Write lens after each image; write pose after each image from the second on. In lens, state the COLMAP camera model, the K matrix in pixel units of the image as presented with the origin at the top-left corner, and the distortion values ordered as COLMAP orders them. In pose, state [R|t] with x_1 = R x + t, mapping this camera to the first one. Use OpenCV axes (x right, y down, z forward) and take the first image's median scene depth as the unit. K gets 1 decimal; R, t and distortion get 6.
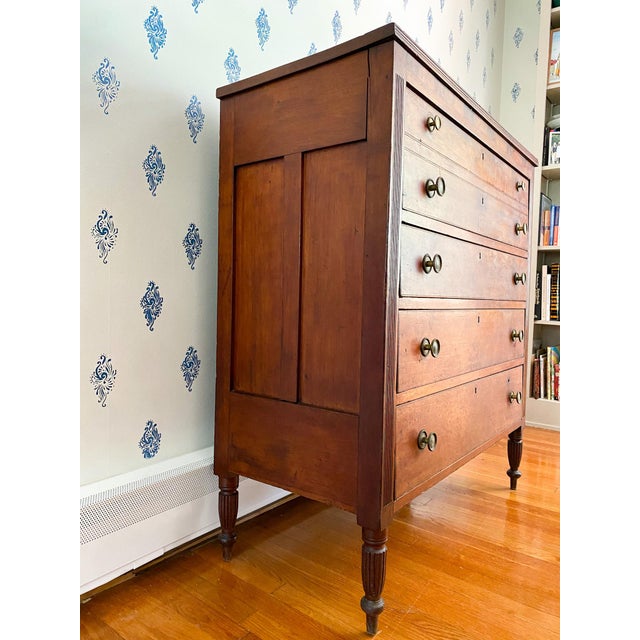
lens RADIAL K [[490.9, 0, 319.1], [0, 490.9, 313.4], [0, 0, 1]] dist [0.031865, -0.031003]
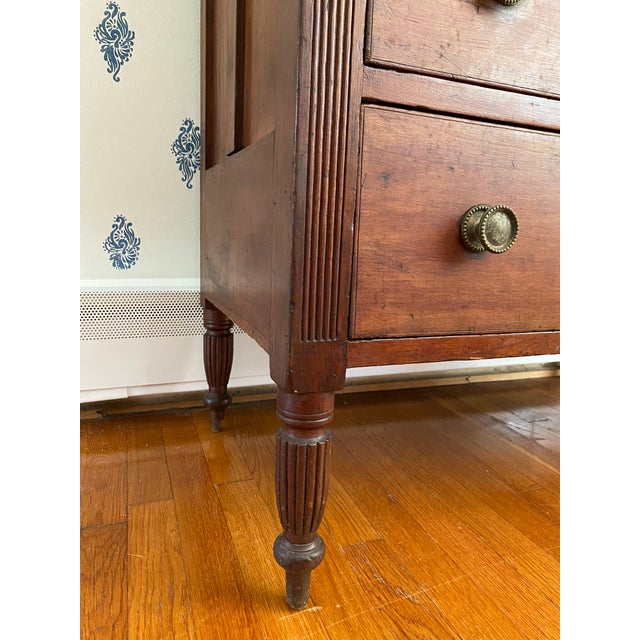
lens RADIAL K [[490.9, 0, 319.1], [0, 490.9, 313.4], [0, 0, 1]] dist [0.031865, -0.031003]
pose [[0.859453, 0.101210, -0.501096, 0.200857], [-0.041345, 0.990757, 0.129197, 0.182235], [0.509541, -0.090321, 0.855693, 0.374749]]
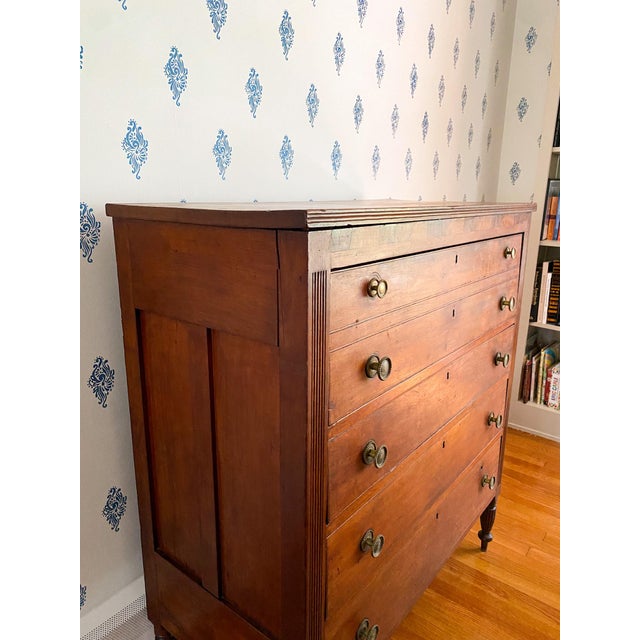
lens RADIAL K [[490.9, 0, 319.1], [0, 490.9, 313.4], [0, 0, 1]] dist [0.031865, -0.031003]
pose [[0.999780, -0.008842, -0.019004, 0.098939], [0.012705, 0.976764, 0.213939, -0.323503], [0.016671, -0.214134, 0.976662, 0.158526]]
